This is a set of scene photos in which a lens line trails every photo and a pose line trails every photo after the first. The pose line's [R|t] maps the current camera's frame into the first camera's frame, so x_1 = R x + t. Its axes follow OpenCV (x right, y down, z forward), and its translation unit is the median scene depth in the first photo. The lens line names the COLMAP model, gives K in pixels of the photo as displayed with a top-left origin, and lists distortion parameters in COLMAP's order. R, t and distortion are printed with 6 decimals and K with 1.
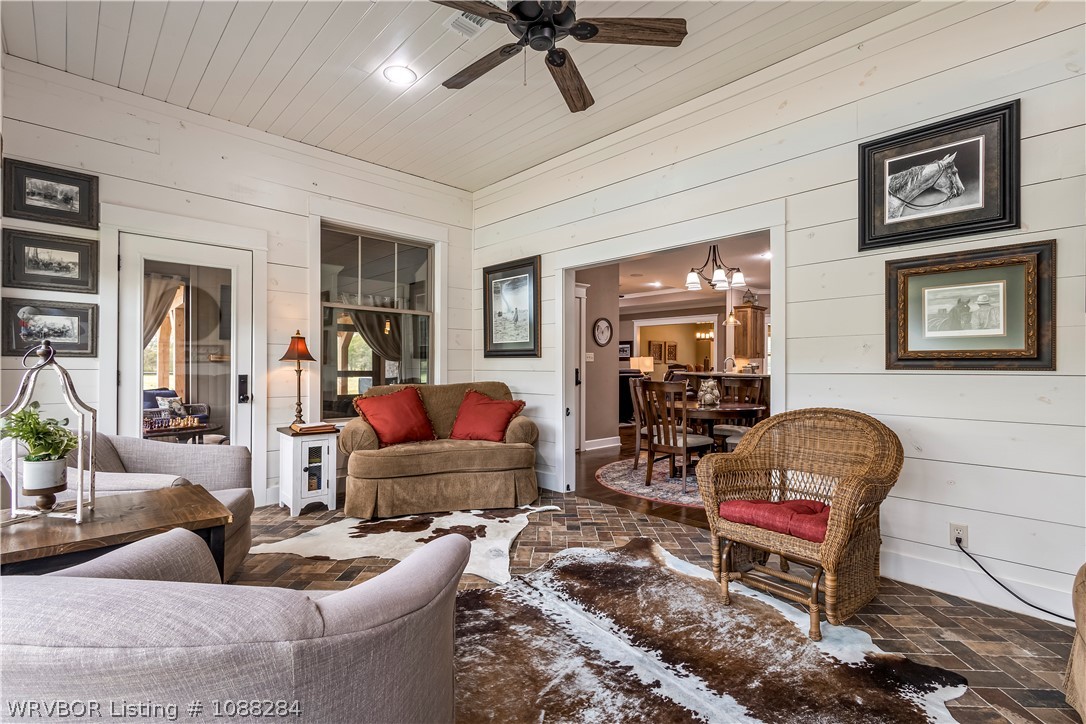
lens RADIAL K [[500.5, 0, 543.0], [0, 500.5, 362.7], [0, 0, 1]] dist [0.007547, -0.001130]
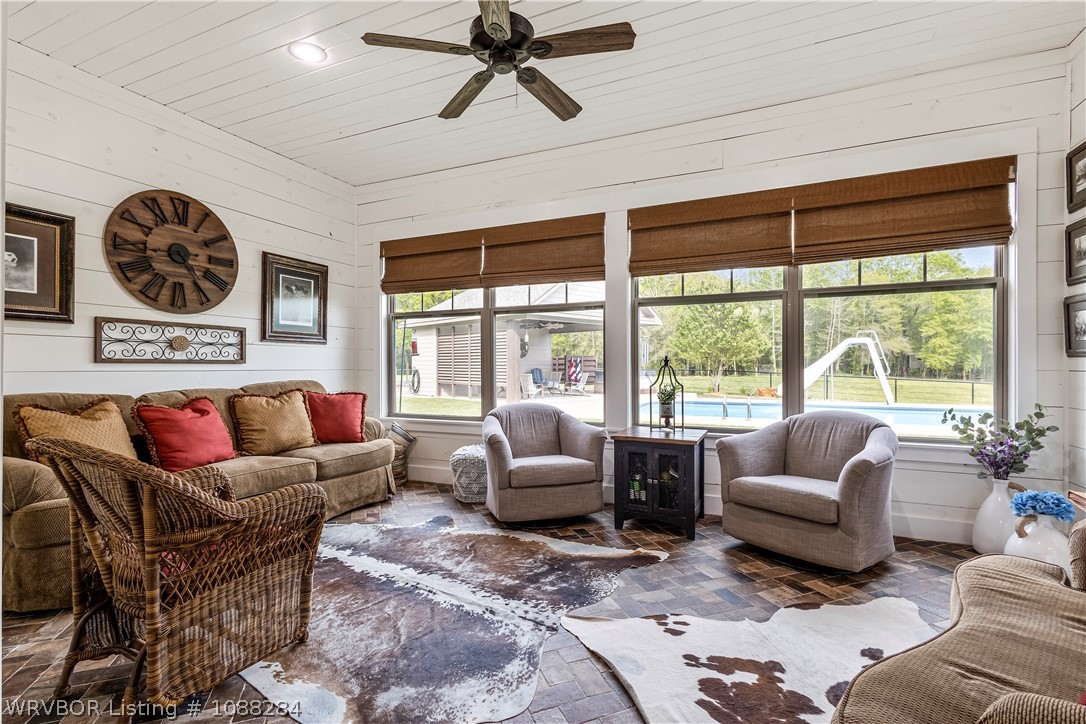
lens RADIAL K [[500.5, 0, 541.1], [0, 500.5, 363.2], [0, 0, 1]] dist [0.007547, -0.001130]
pose [[-0.929223, -0.004408, -0.369494, 0.314896], [-0.001651, 0.999968, -0.007778, 0.009960], [0.369516, -0.006617, -0.929201, 2.026294]]
